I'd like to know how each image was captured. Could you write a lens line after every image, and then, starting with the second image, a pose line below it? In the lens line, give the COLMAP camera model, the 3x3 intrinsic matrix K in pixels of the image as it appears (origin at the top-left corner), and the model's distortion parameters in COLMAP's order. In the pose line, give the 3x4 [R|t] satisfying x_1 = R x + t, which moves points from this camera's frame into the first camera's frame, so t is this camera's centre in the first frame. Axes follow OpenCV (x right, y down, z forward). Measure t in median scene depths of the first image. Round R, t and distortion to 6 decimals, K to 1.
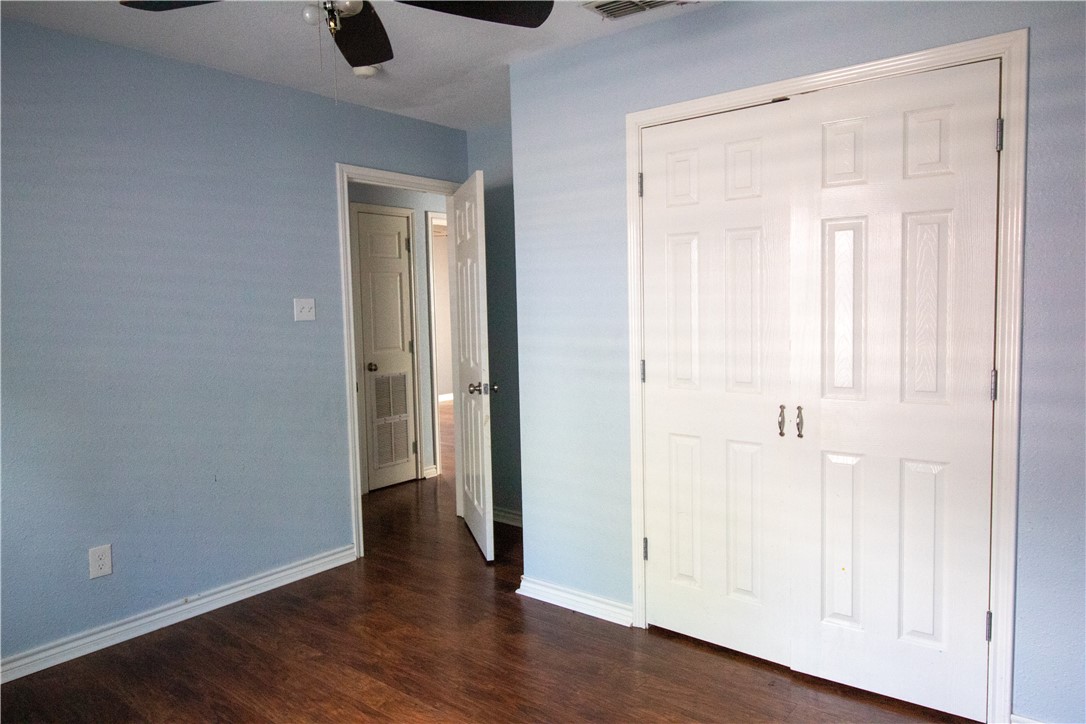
lens RADIAL K [[721.2, 0, 547.5], [0, 721.2, 354.3], [0, 0, 1]] dist [0.000263, -0.000385]
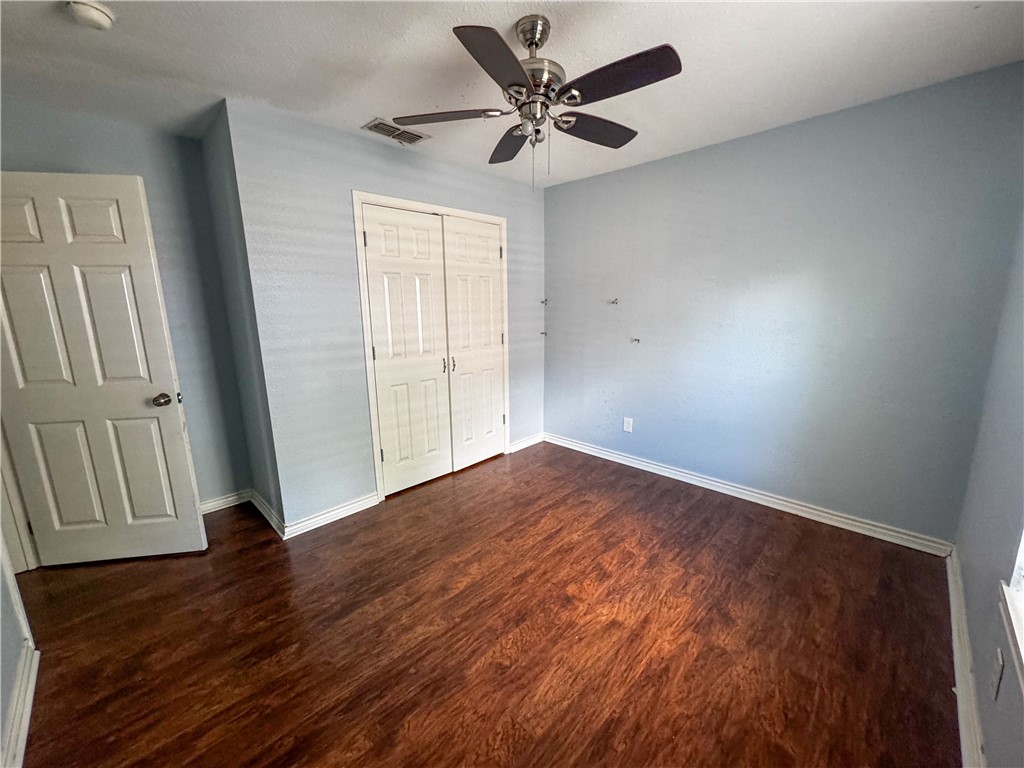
lens RADIAL K [[410.8, 0, 513.9], [0, 410.8, 386.8], [0, 0, 1]] dist [0.001859, 0.000125]
pose [[0.106116, -0.182871, 0.977393, -0.843272], [0.084604, 0.981039, 0.174367, -0.042802], [-0.990748, 0.064188, 0.119575, 0.604874]]
